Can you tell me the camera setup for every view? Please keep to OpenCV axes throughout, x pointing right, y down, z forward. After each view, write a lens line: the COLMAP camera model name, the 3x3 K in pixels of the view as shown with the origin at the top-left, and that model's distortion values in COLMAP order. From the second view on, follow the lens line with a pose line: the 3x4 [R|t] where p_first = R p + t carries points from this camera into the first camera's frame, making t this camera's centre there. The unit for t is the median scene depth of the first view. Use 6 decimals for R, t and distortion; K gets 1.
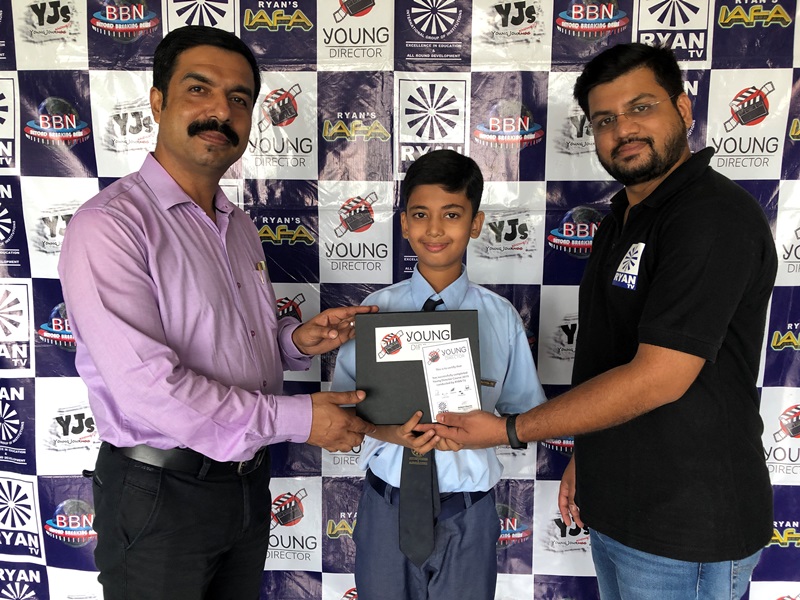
lens RADIAL K [[492.7, 0, 406.7], [0, 492.7, 271.9], [0, 0, 1]] dist [0.000815, -0.005871]
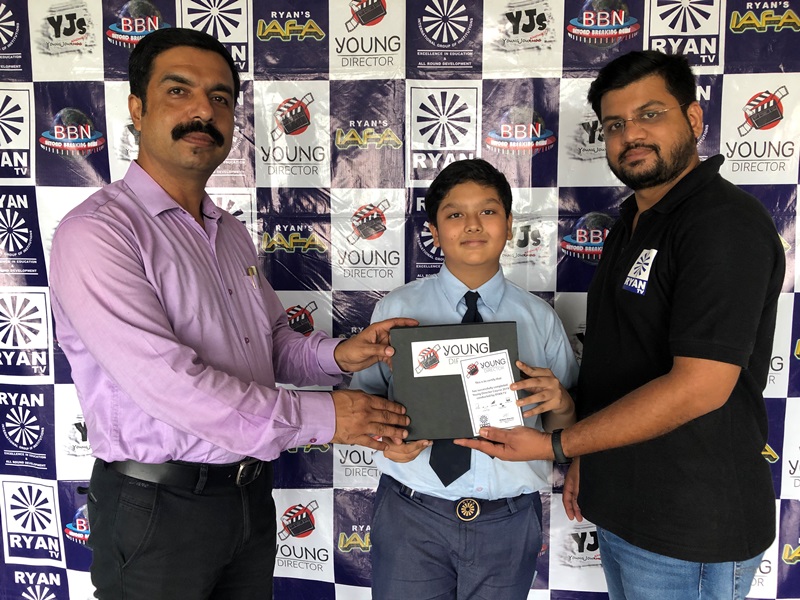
lens RADIAL K [[648.6, 0, 402.4], [0, 648.6, 304.3], [0, 0, 1]] dist [-0.000969, -0.011659]
pose [[0.999704, -0.003323, -0.024108, -0.001871], [0.003792, 0.999804, 0.019420, 0.026291], [0.024038, -0.019505, 0.999521, -0.331079]]
